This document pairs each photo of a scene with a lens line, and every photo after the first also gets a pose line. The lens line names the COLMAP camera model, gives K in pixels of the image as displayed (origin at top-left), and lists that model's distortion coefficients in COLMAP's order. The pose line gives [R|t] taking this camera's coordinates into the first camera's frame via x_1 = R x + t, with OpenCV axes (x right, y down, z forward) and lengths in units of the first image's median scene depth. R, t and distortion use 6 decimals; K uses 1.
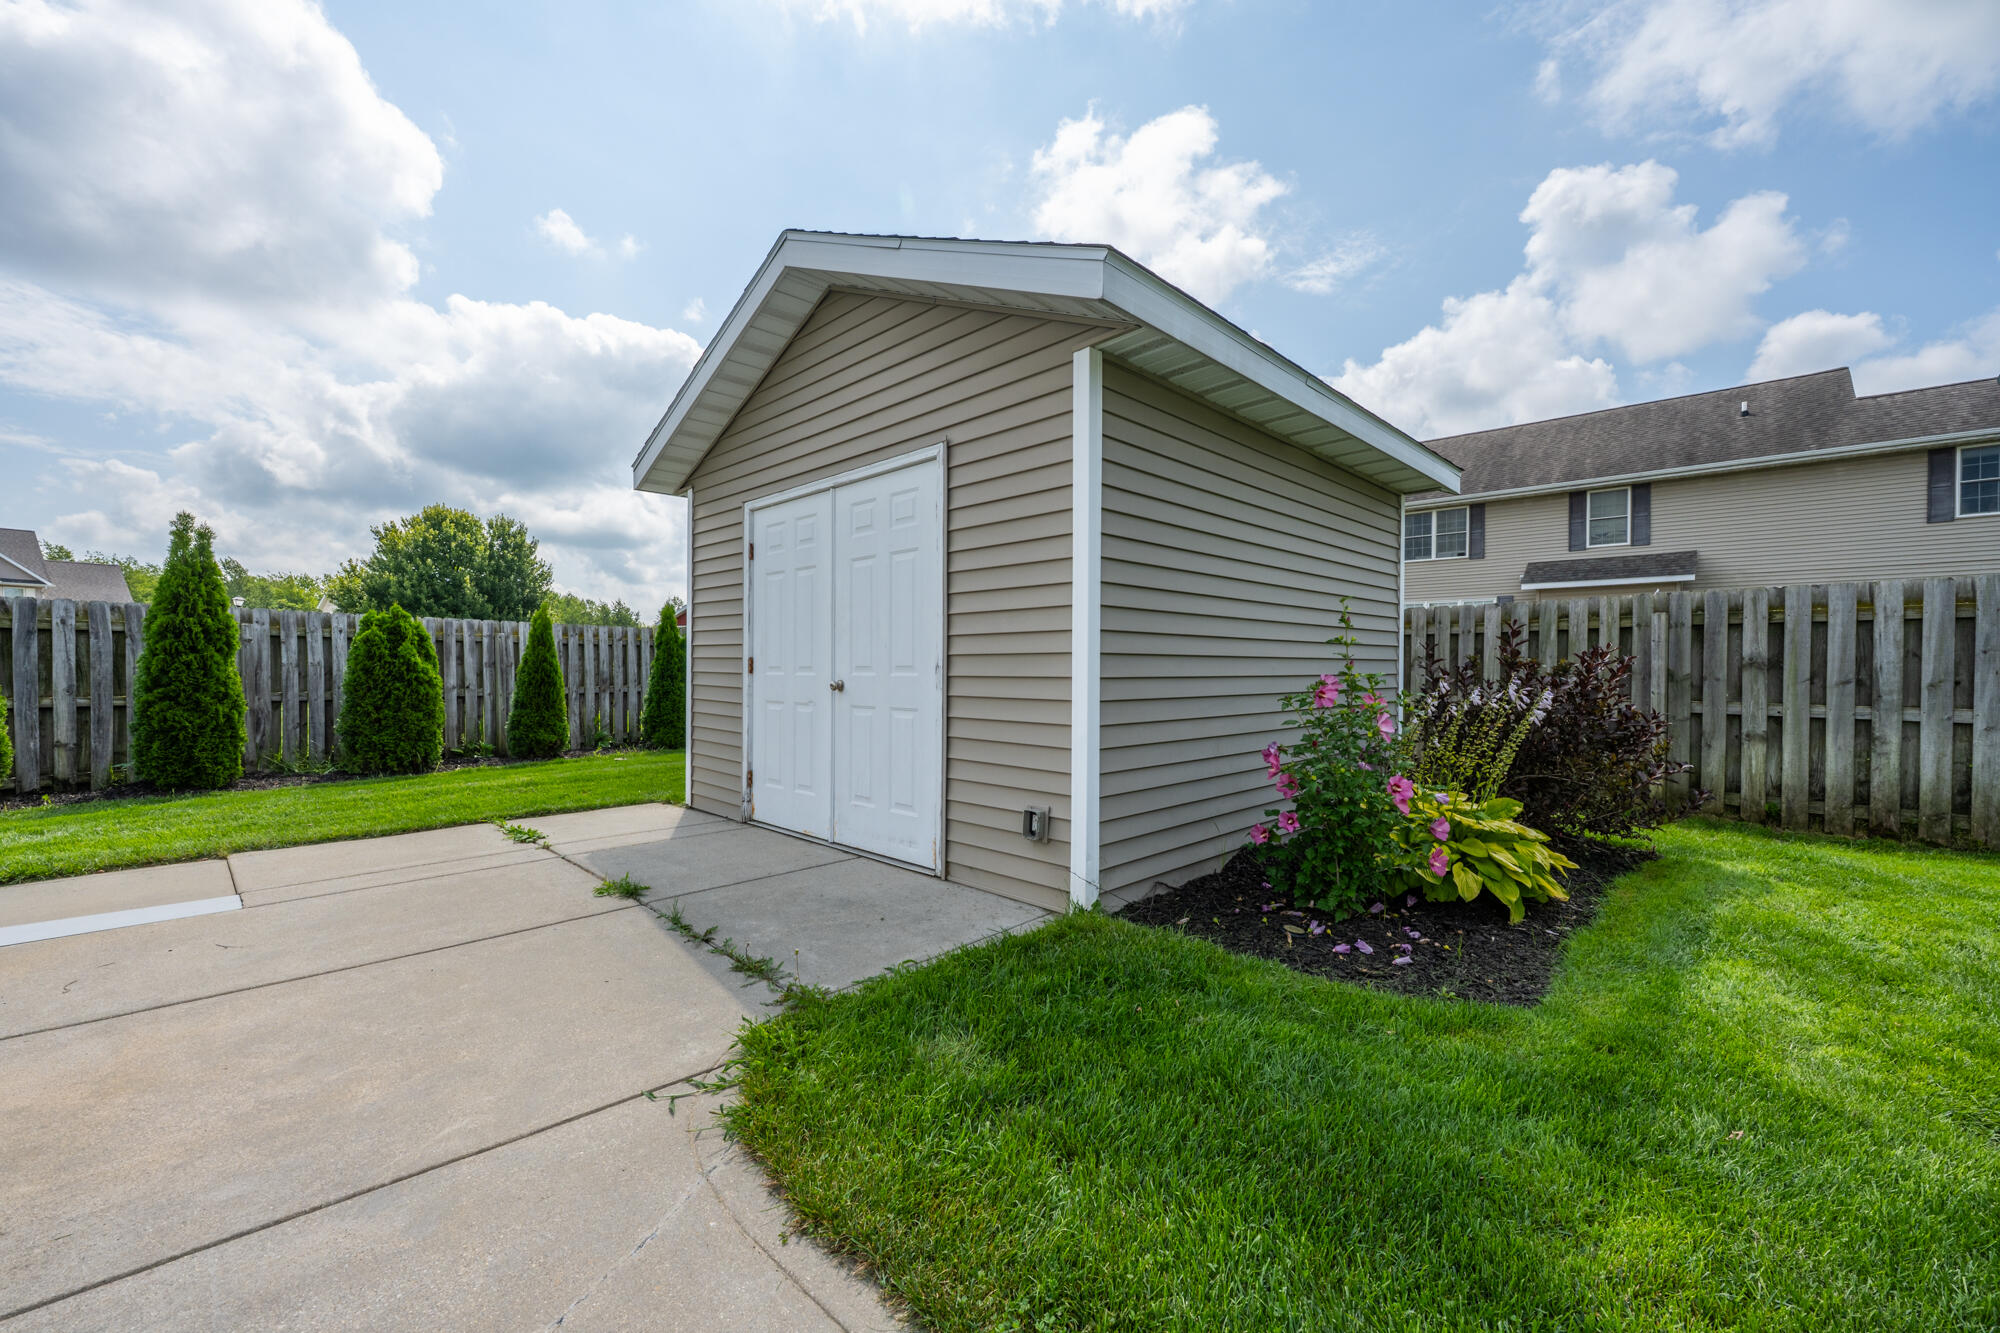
lens RADIAL K [[808.4, 0, 1000.0], [0, 808.4, 666.5], [0, 0, 1]] dist [-0.000253, -0.000024]
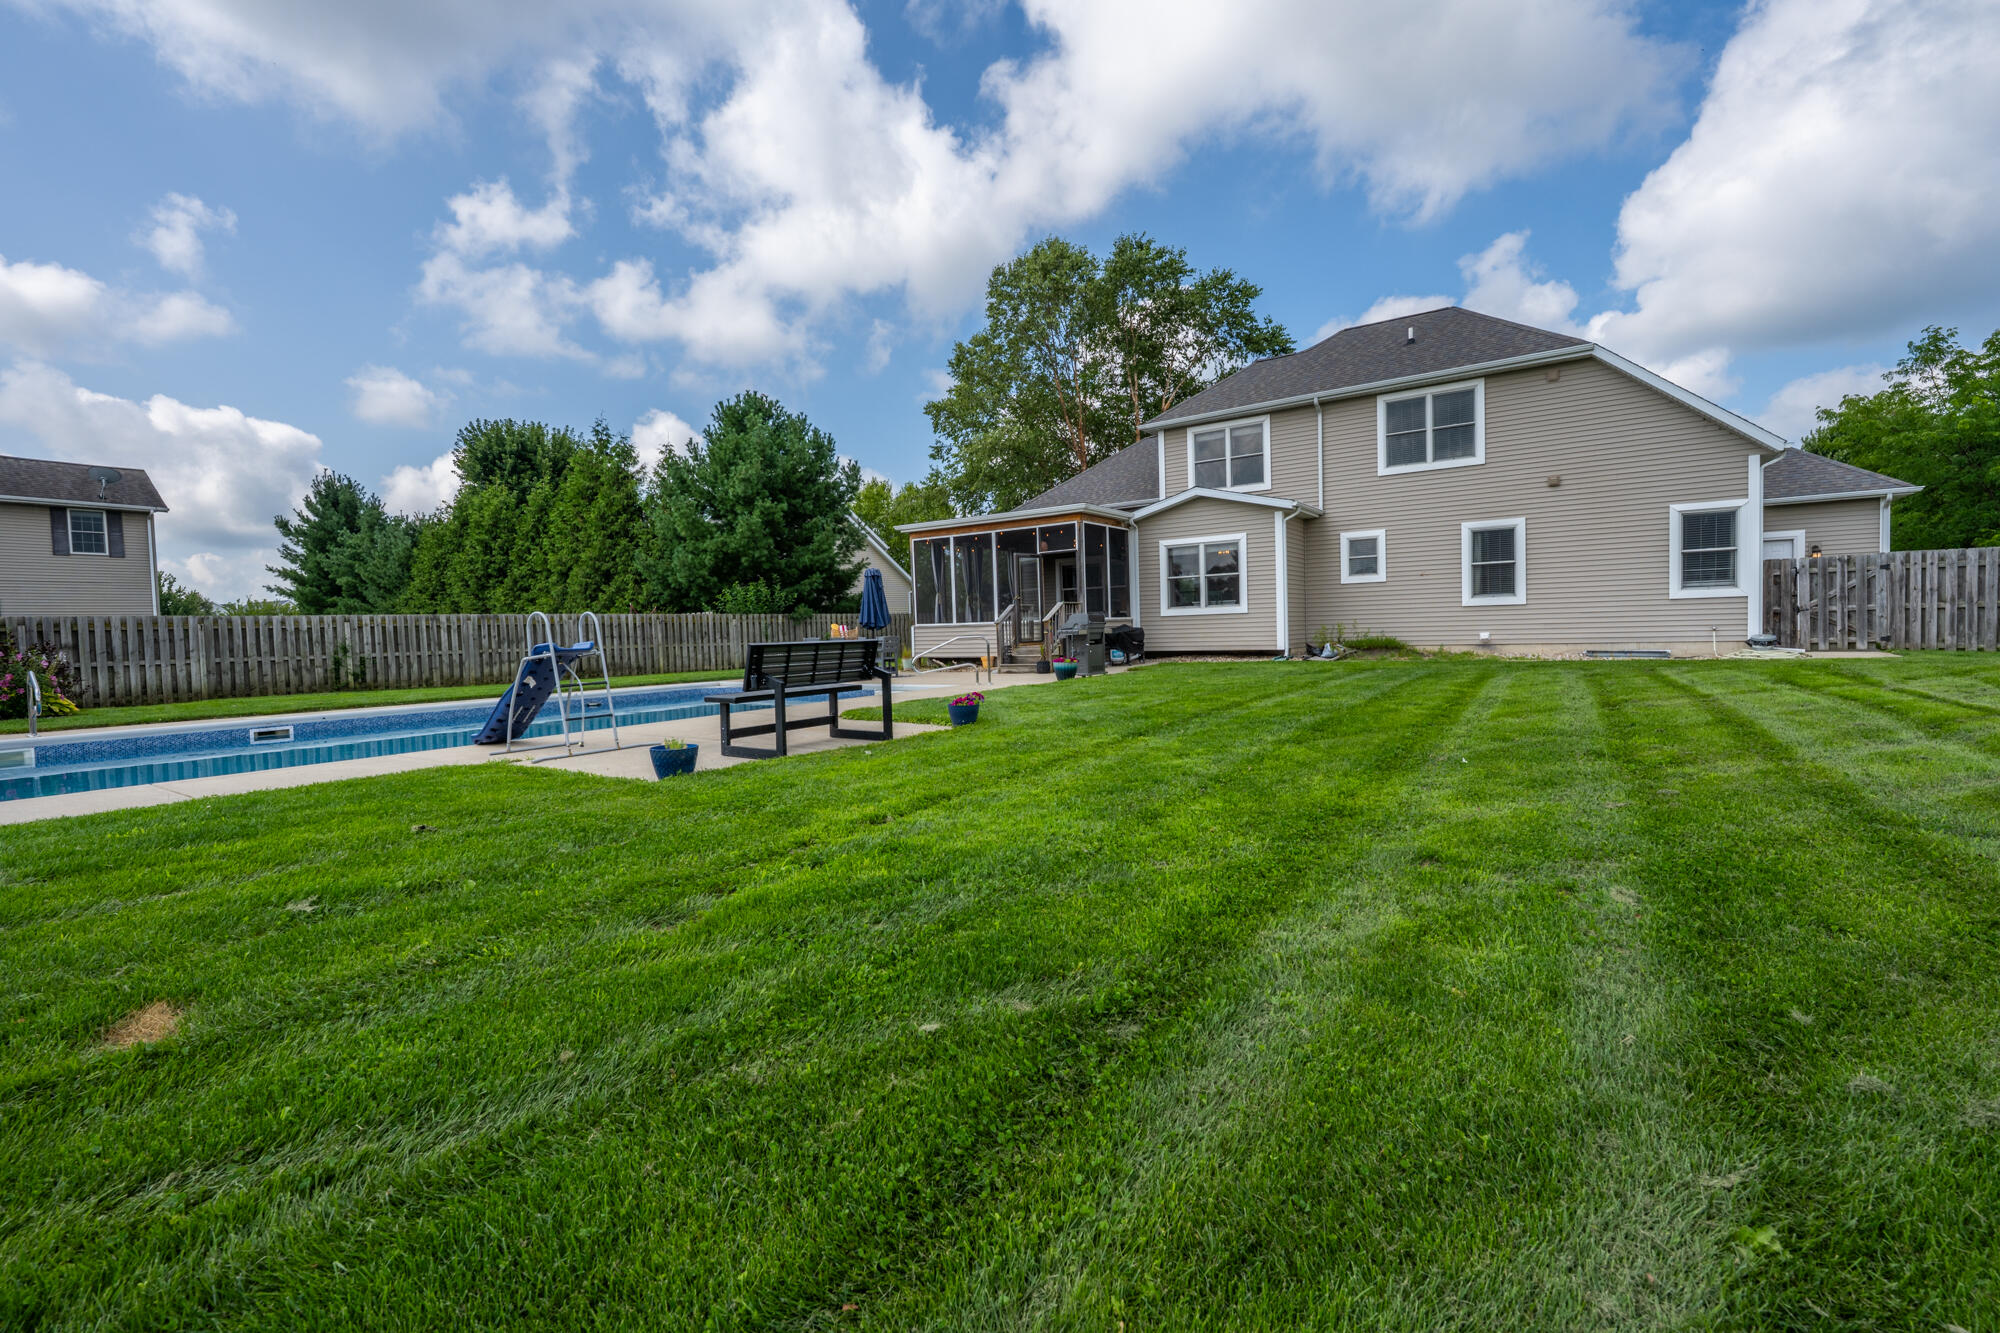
lens RADIAL K [[897.2, 0, 1000.0], [0, 897.2, 666.5], [0, 0, 1]] dist [-0.000970, -0.000208]
pose [[-0.139321, -0.038488, 0.989499, -0.728858], [0.030425, 0.998606, 0.043126, 0.008305], [-0.989780, 0.036113, -0.137956, -0.484585]]
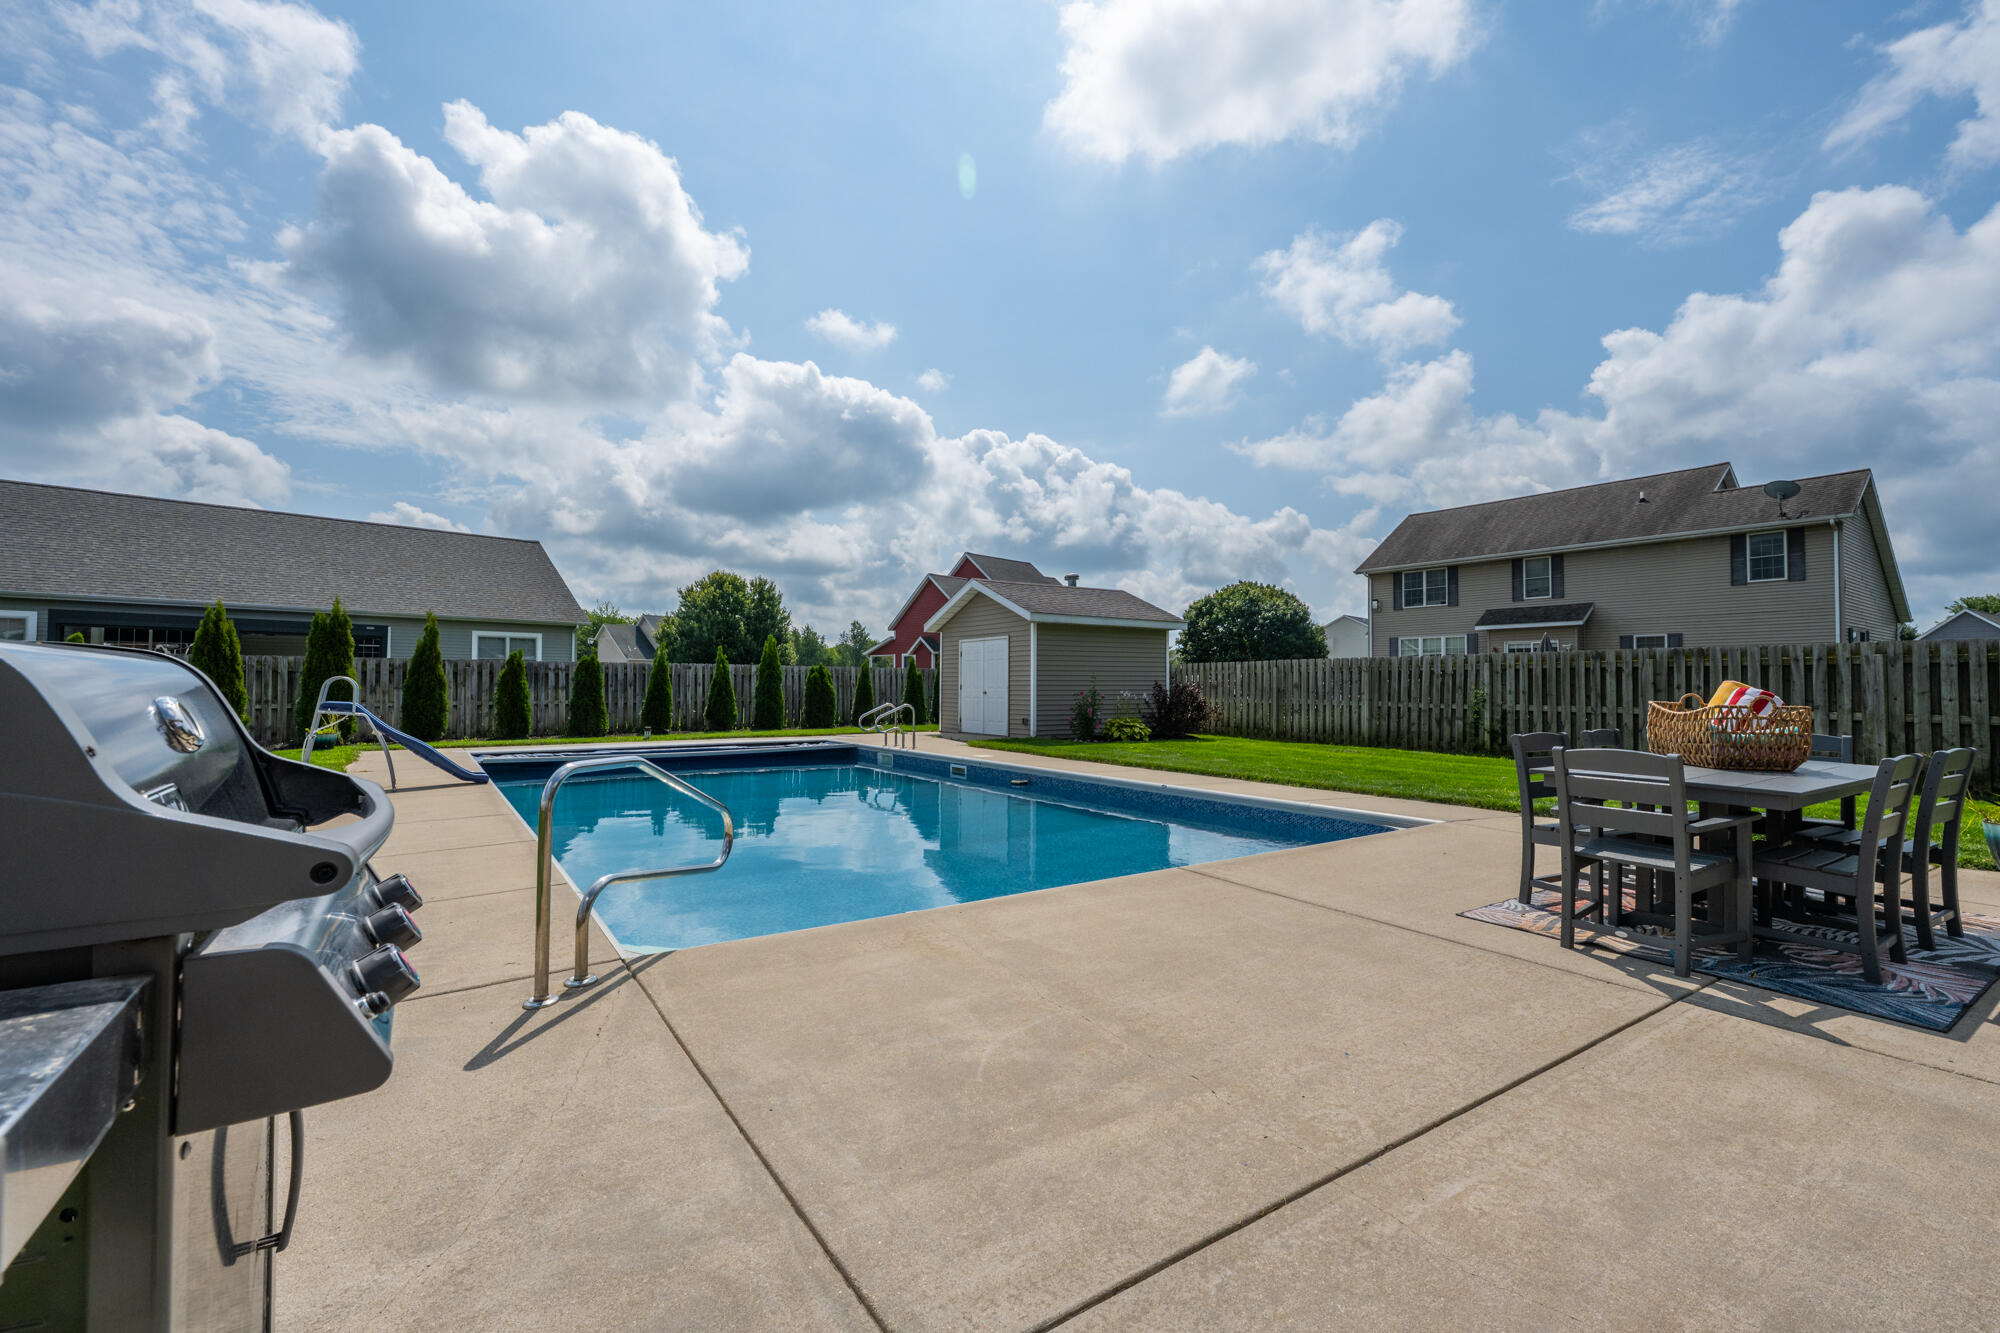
lens RADIAL K [[808.4, 0, 1000.0], [0, 808.4, 666.5], [0, 0, 1]] dist [-0.000253, -0.000024]
pose [[0.980061, -0.005358, -0.198625, 0.156085], [0.000877, 0.999743, -0.022639, -0.002498], [0.198695, 0.022013, 0.979814, -0.669257]]
